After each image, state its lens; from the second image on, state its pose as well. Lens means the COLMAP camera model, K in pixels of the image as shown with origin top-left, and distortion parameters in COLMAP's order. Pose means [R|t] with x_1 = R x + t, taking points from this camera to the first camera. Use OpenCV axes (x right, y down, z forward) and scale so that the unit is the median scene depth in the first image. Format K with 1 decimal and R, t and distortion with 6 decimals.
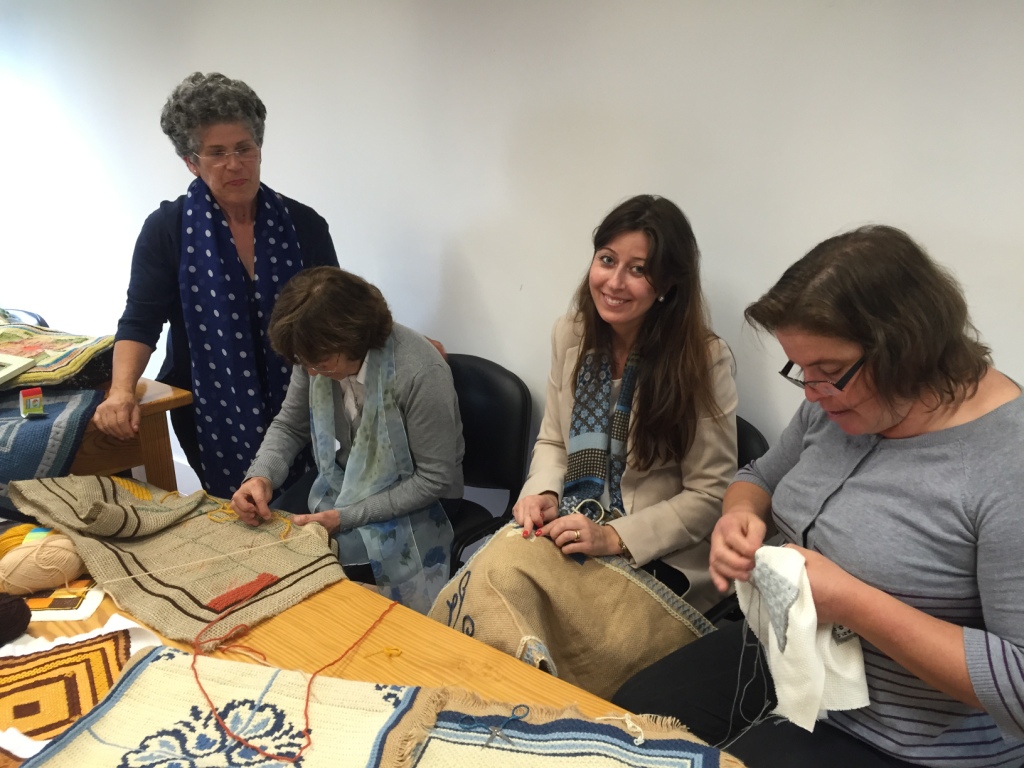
lens RADIAL K [[880.5, 0, 513.1], [0, 880.5, 385.6], [0, 0, 1]] dist [0.091755, -0.124672]
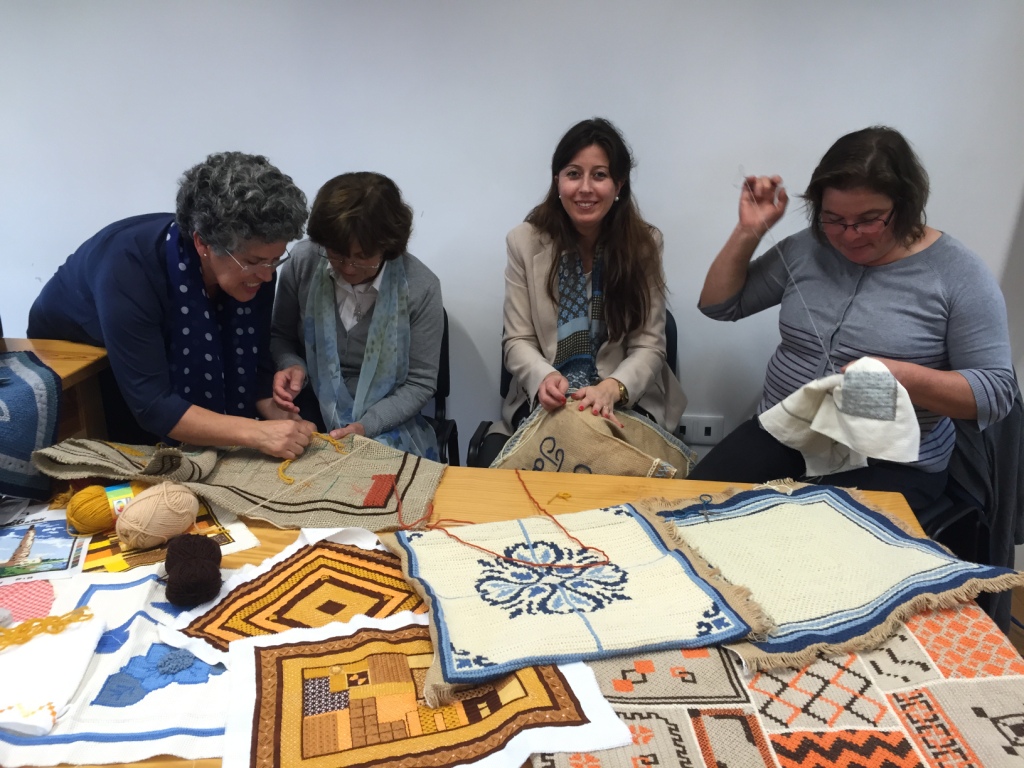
lens RADIAL K [[880.5, 0, 513.1], [0, 880.5, 385.6], [0, 0, 1]] dist [0.091755, -0.124672]
pose [[0.847190, -0.152599, 0.508903, -0.760925], [0.134138, 0.988268, 0.073036, 0.055146], [-0.514077, 0.006388, 0.857720, 0.009071]]
